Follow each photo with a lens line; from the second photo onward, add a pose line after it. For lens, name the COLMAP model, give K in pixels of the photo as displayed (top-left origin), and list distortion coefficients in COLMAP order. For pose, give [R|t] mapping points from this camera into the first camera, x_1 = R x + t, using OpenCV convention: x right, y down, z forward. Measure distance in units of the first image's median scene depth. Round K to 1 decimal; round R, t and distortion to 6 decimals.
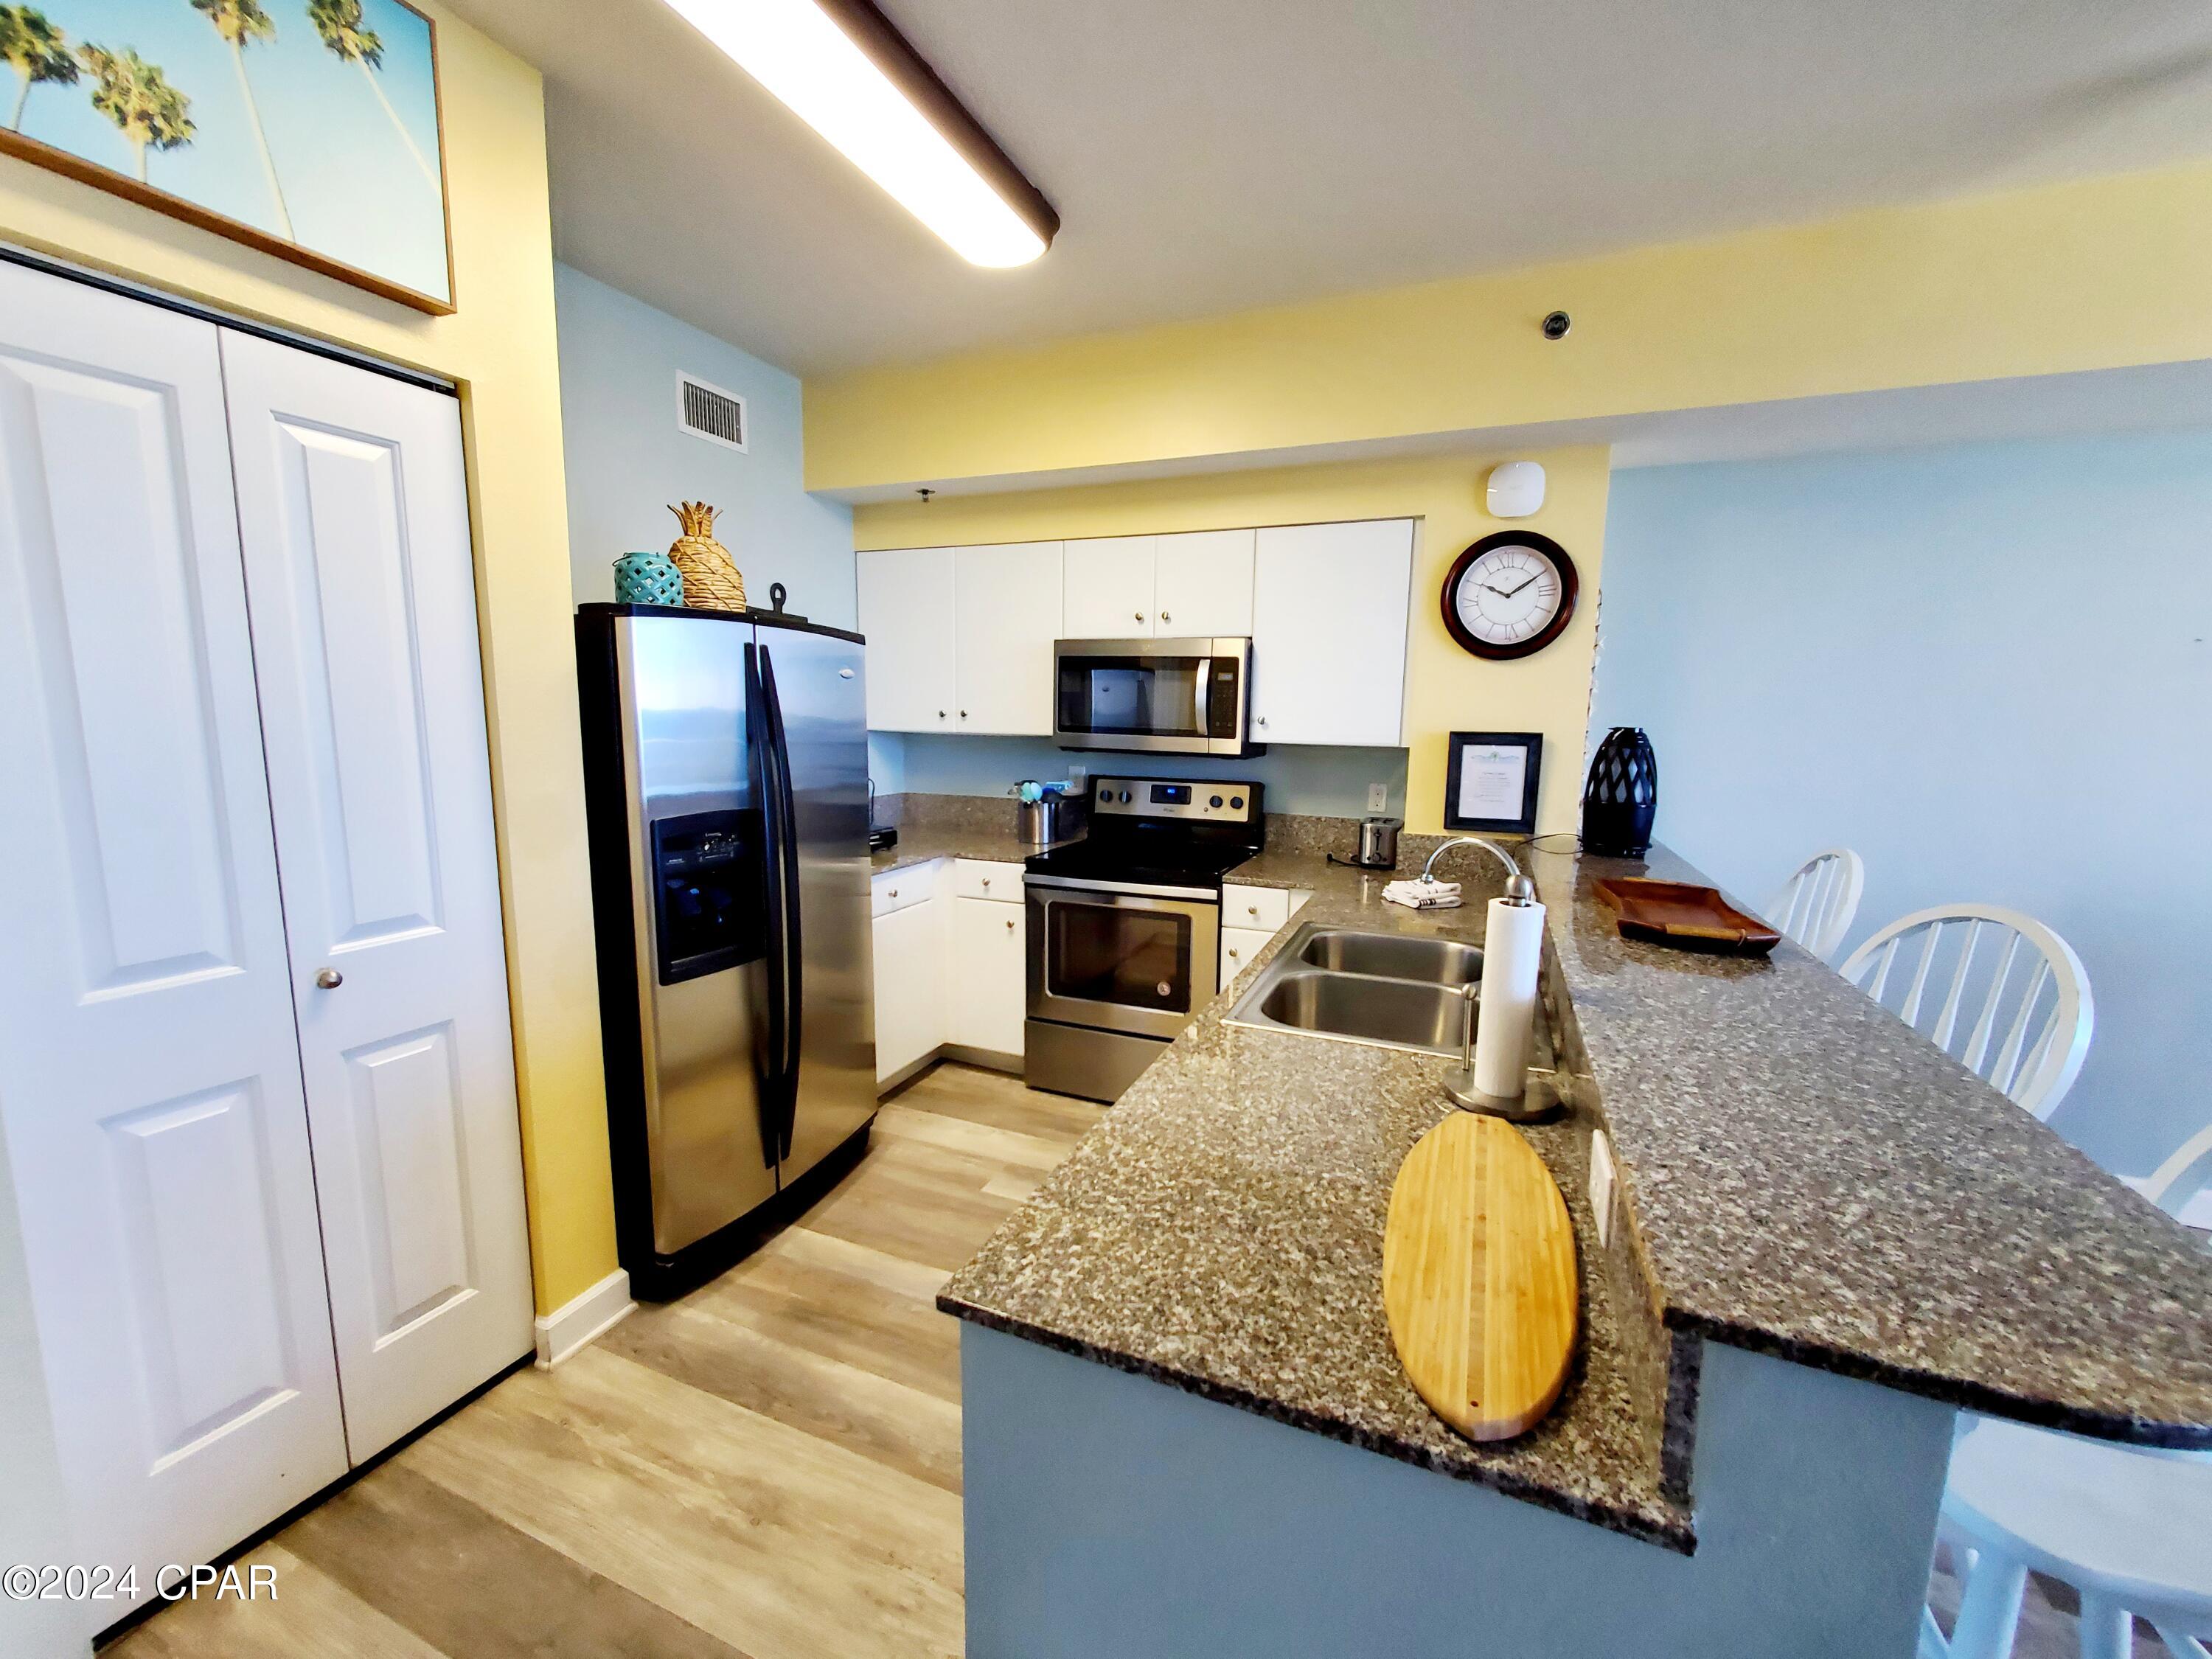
lens RADIAL K [[879.3, 0, 1124.0], [0, 879.3, 830.1], [0, 0, 1]] dist [0.004280, 0.000575]
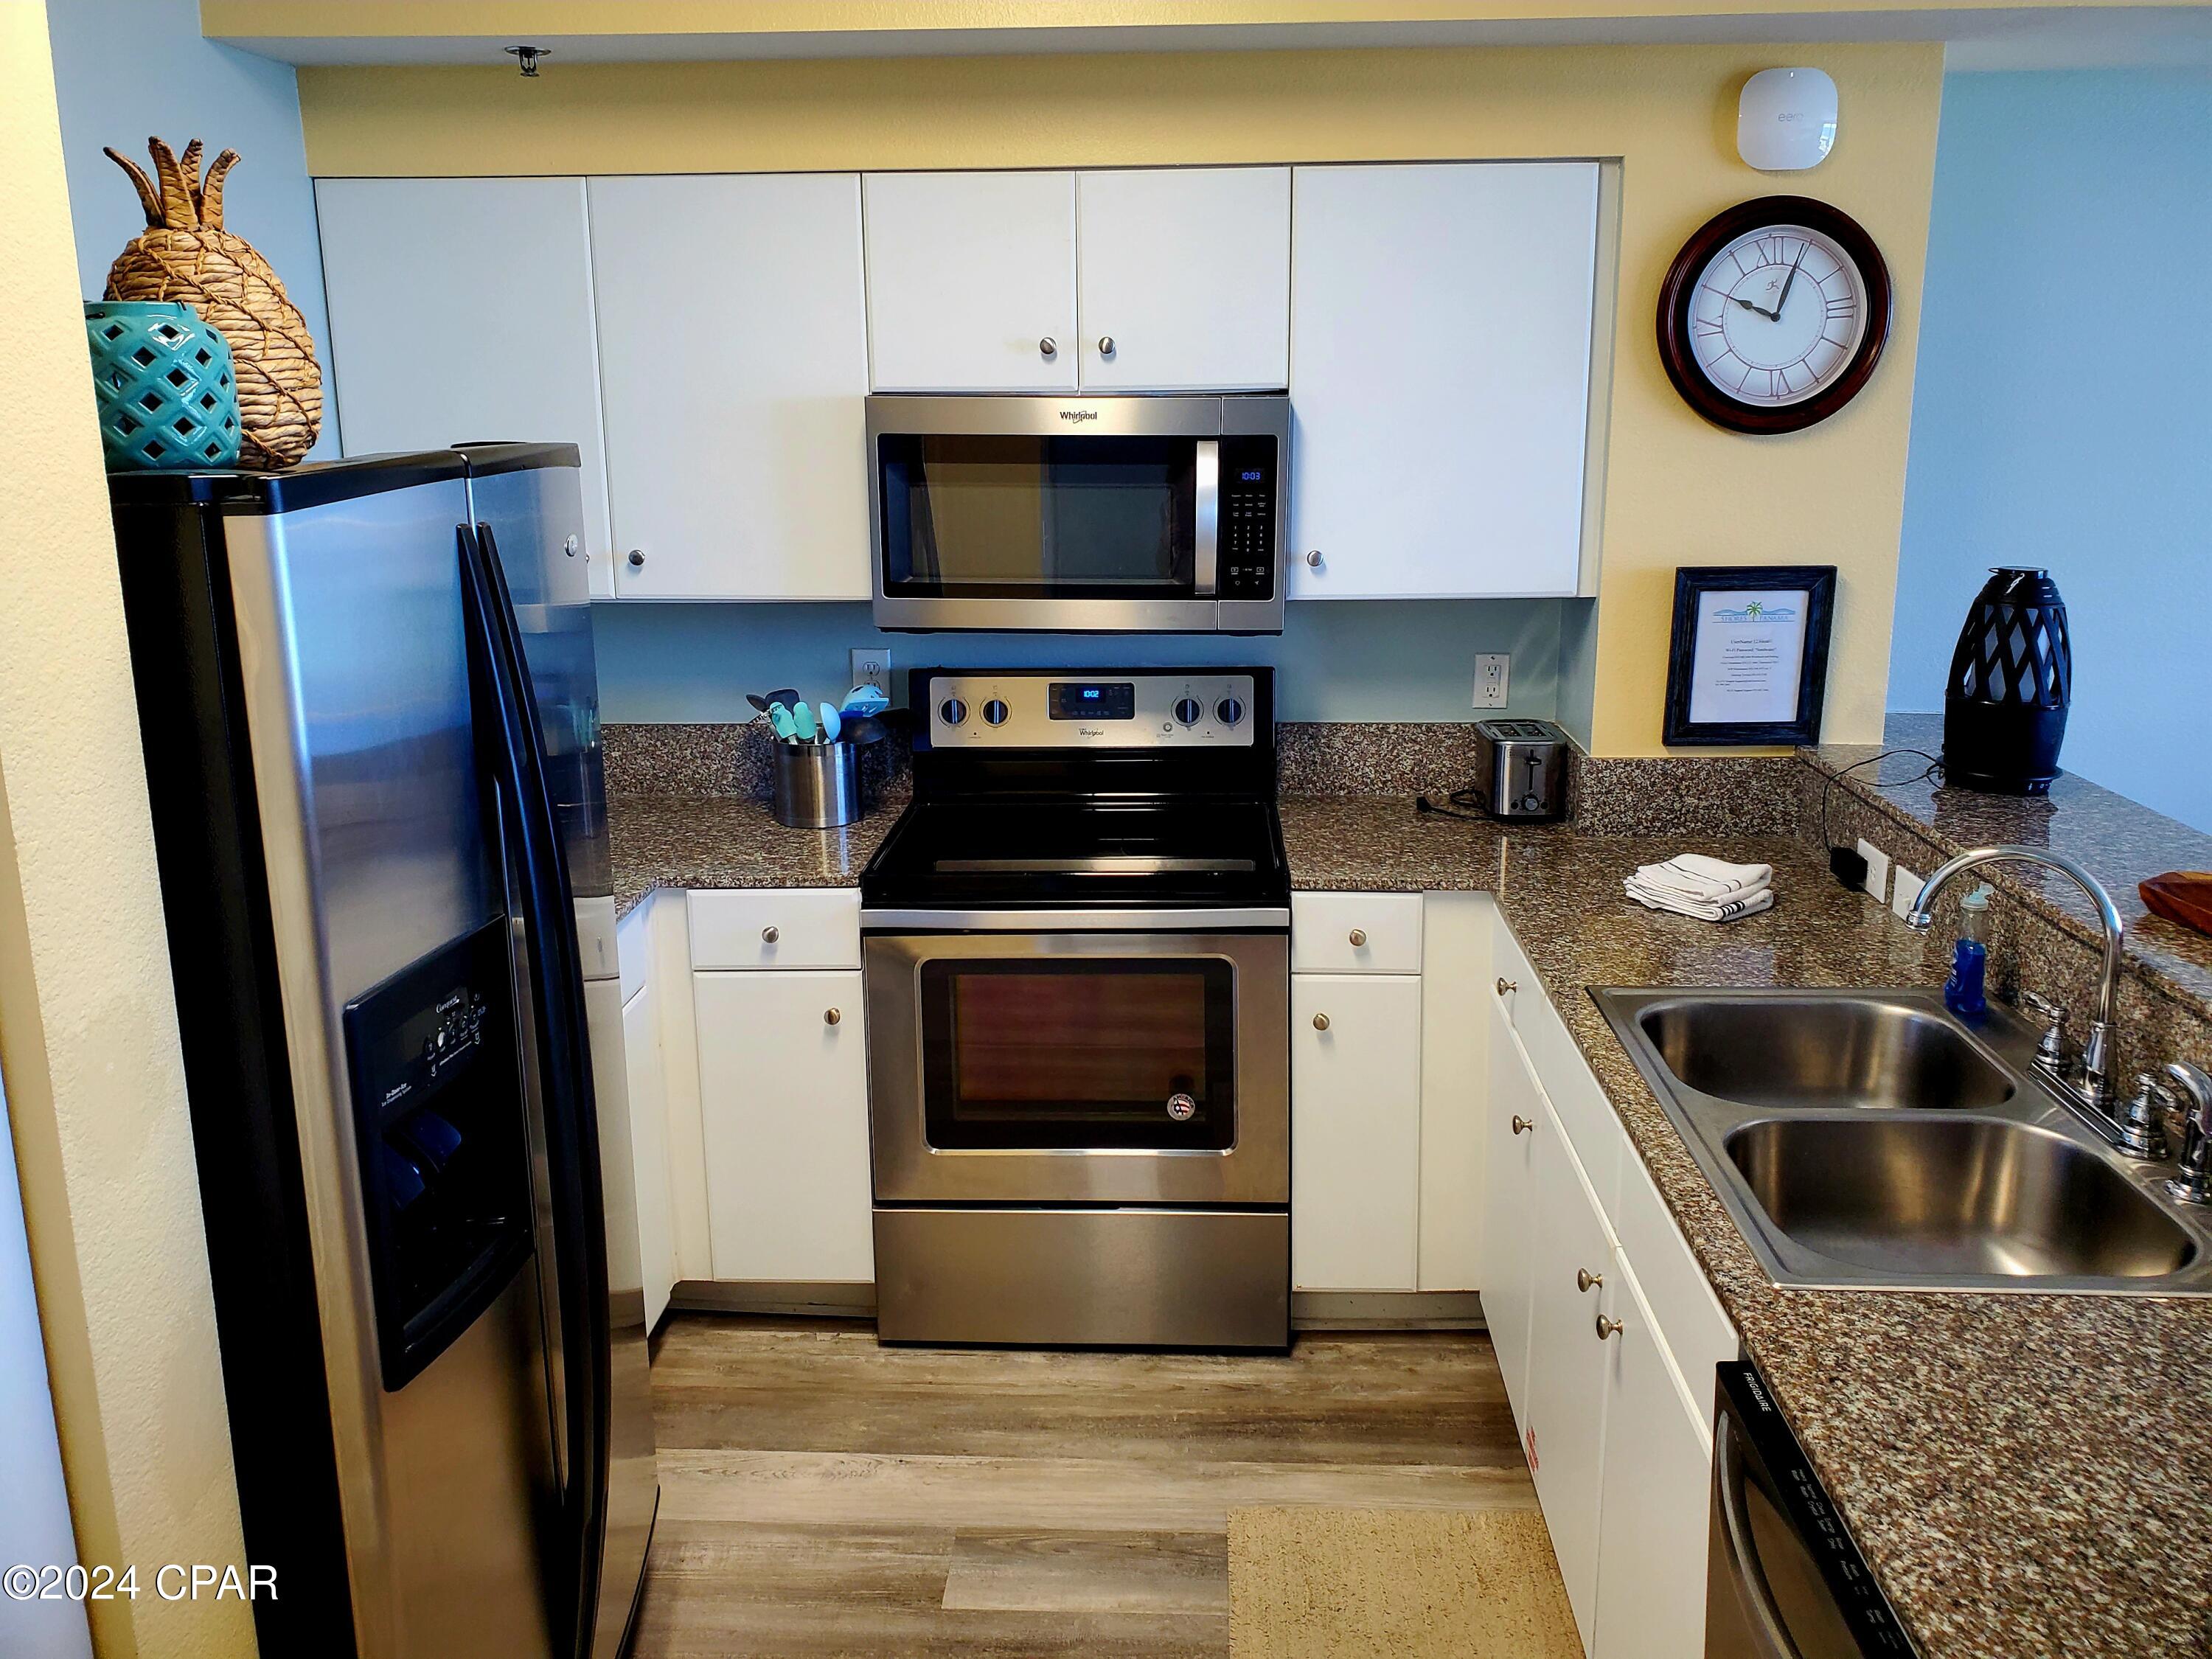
lens RADIAL K [[1734.8, 0, 1113.7], [0, 1734.8, 759.5], [0, 0, 1]] dist [0.033243, -0.035325]
pose [[0.942226, -0.096474, 0.320786, -0.283240], [0.070662, 0.993324, 0.091185, -0.108014], [-0.327441, -0.063249, 0.942752, 0.090282]]
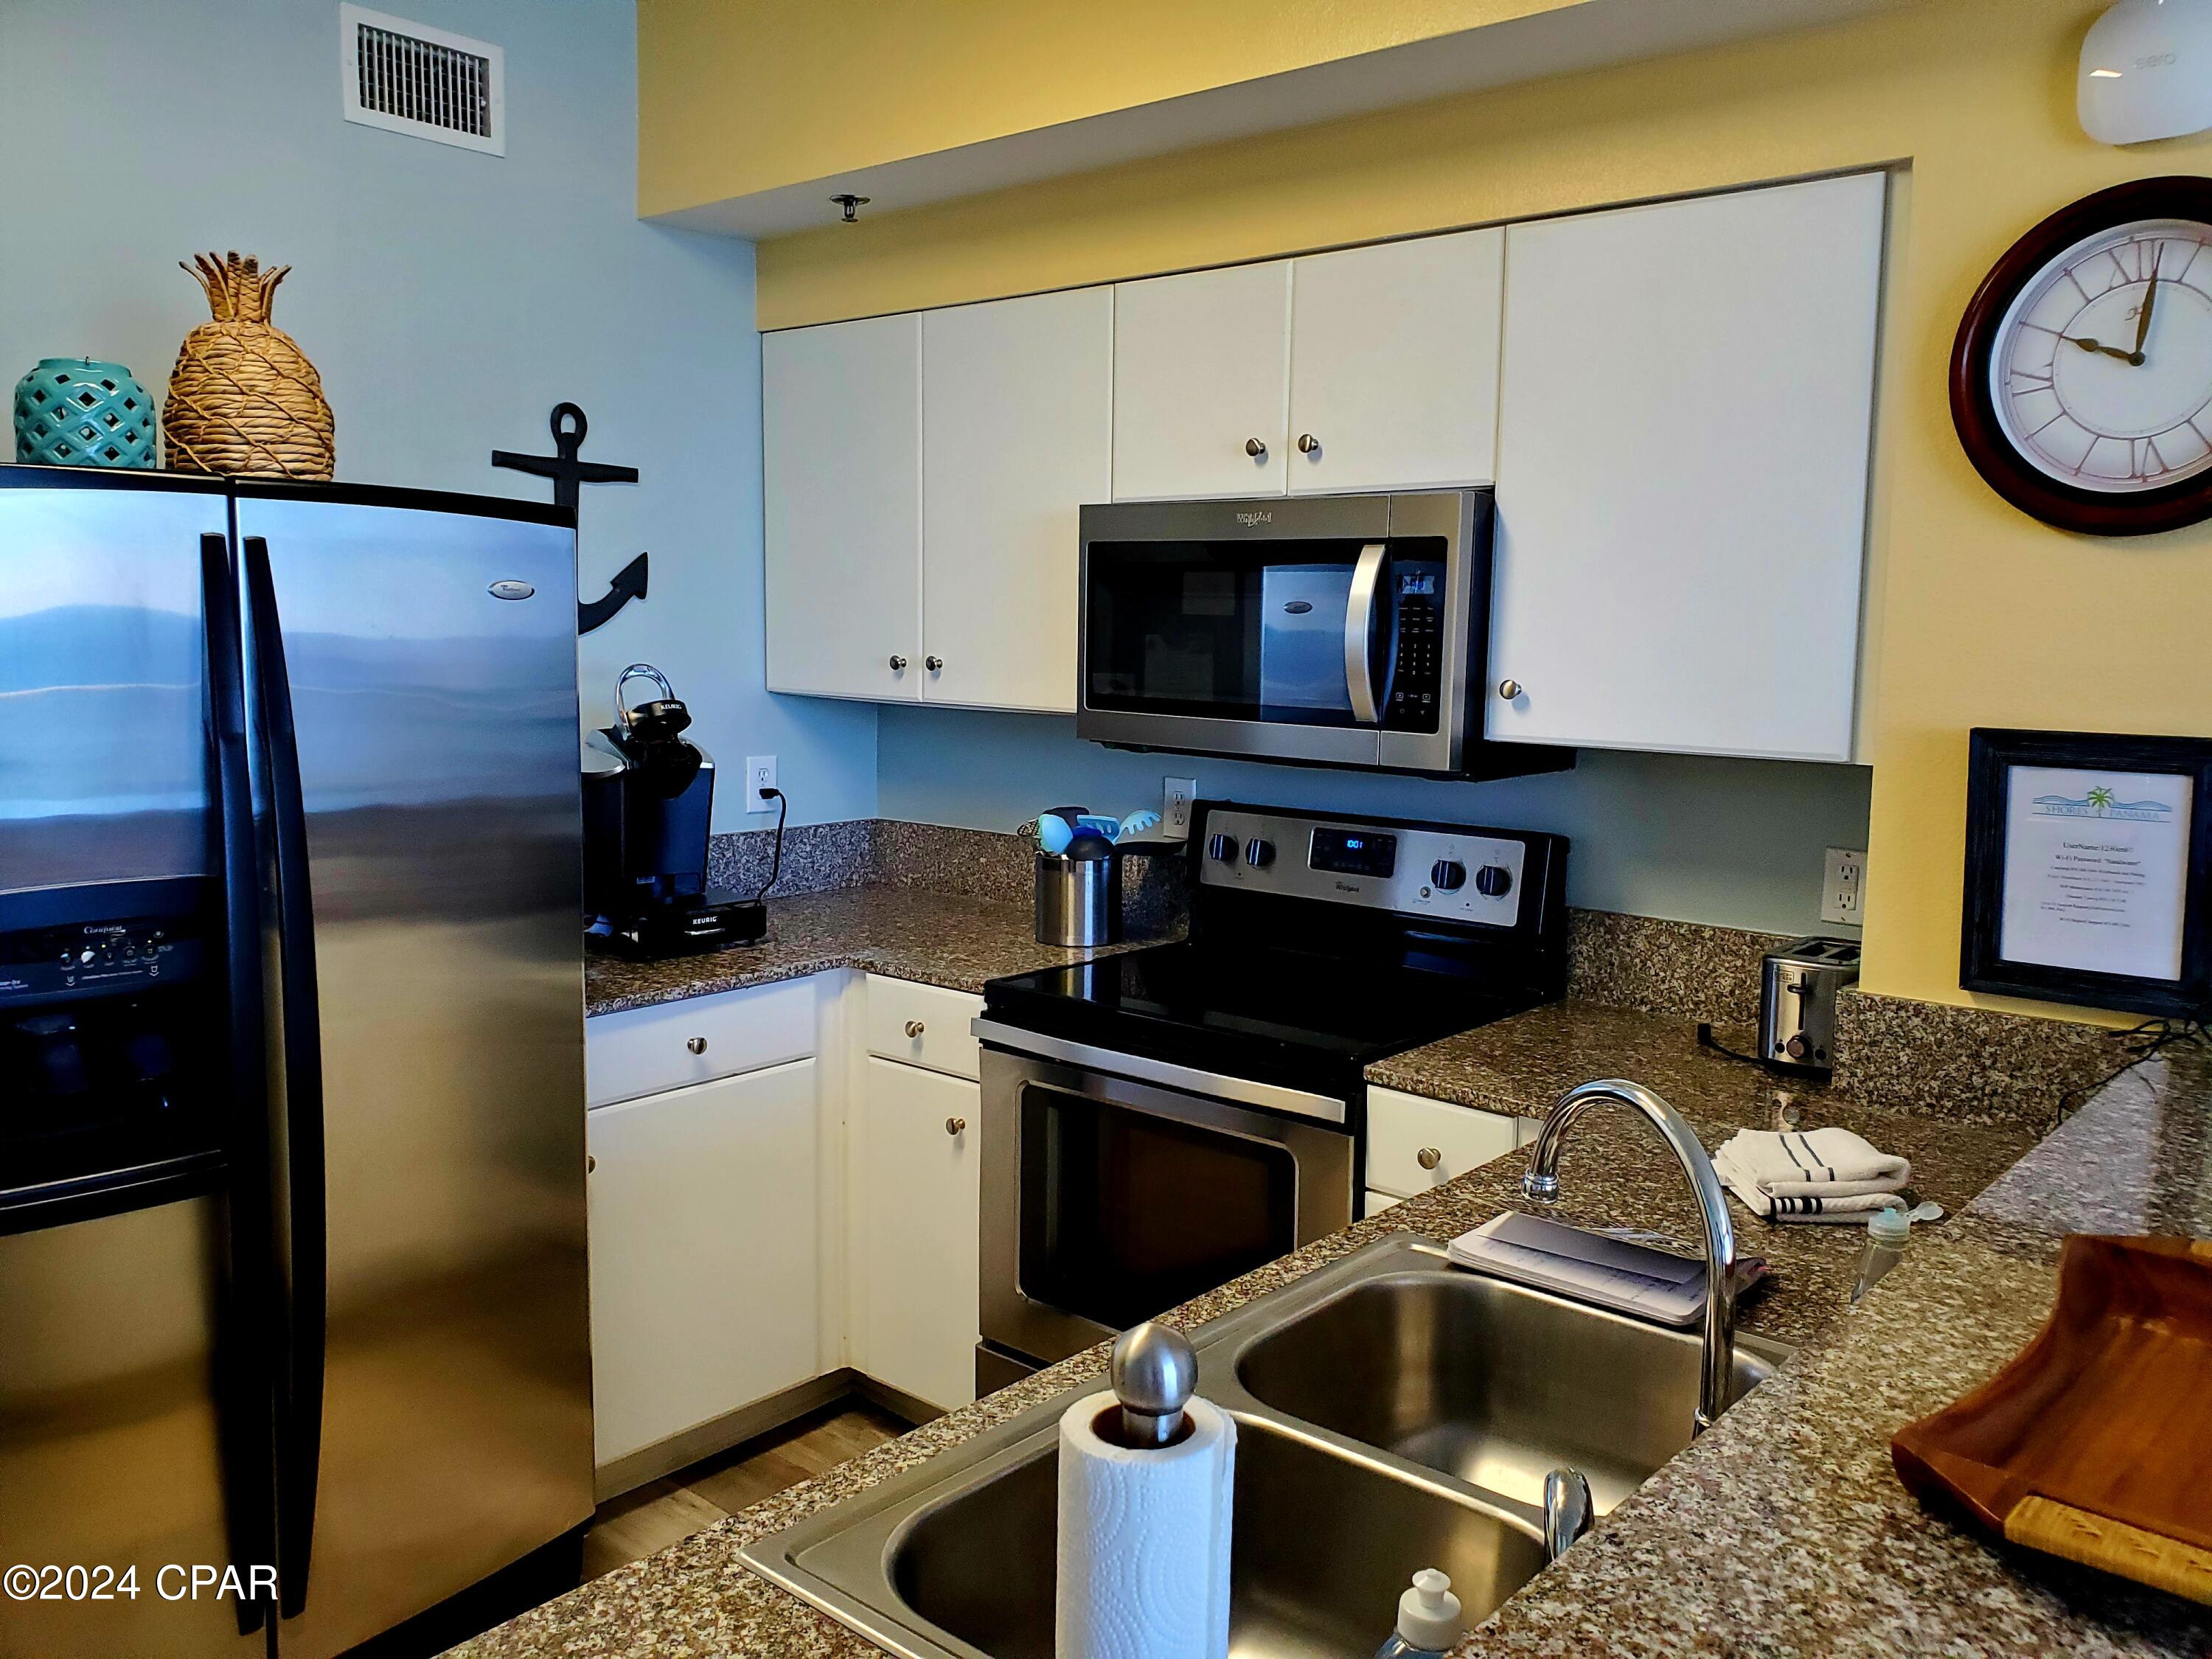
lens RADIAL K [[1734.8, 0, 1126.4], [0, 1734.8, 796.1], [0, 0, 1]] dist [0.033243, -0.035325]
pose [[0.948128, 0.031160, -0.316358, 0.244532], [-0.043054, 0.998602, -0.030676, -0.042148], [0.314960, 0.042705, 0.948144, 0.175698]]
